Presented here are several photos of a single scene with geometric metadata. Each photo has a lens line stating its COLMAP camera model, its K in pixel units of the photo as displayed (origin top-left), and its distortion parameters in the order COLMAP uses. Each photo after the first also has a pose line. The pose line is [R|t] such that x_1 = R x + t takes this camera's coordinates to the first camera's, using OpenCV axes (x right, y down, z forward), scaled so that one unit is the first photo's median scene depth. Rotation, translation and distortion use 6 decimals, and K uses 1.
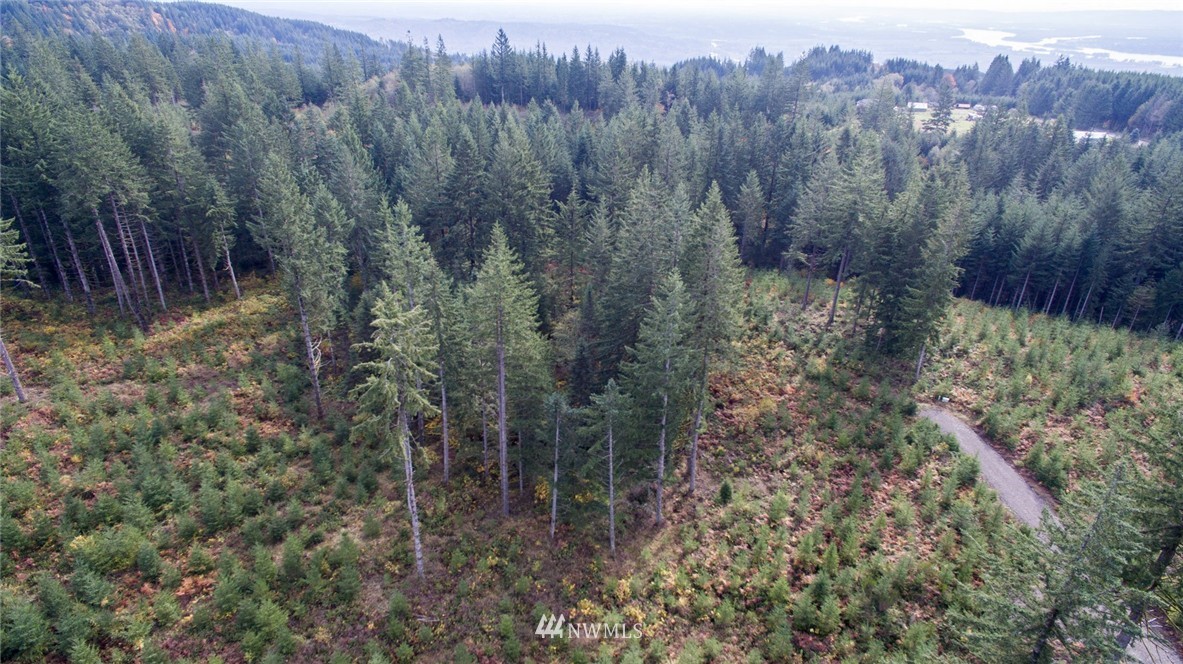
lens RADIAL K [[670.0, 0, 592.9], [0, 670.0, 335.4], [0, 0, 1]] dist [0.012801, -0.002176]
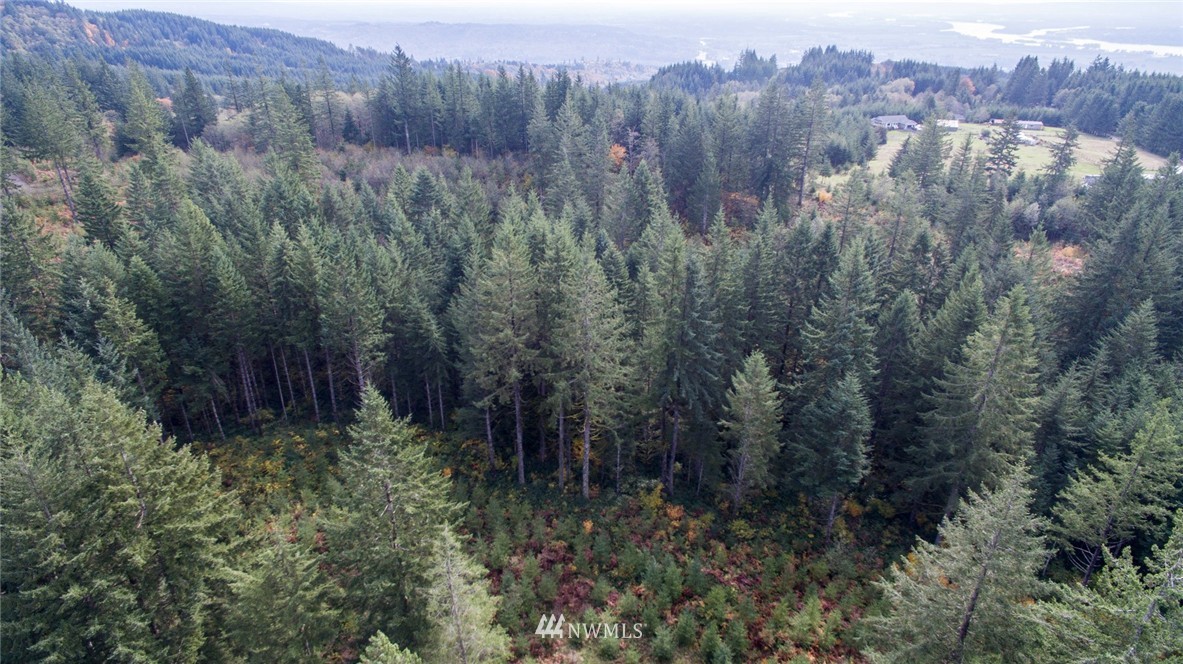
lens RADIAL K [[668.7, 0, 591.8], [0, 668.7, 336.9], [0, 0, 1]] dist [0.009053, 0.001274]
pose [[0.999755, -0.021604, 0.004717, 0.024301], [0.021590, 0.999762, 0.003017, -0.054815], [-0.004781, -0.002915, 0.999984, 0.107653]]
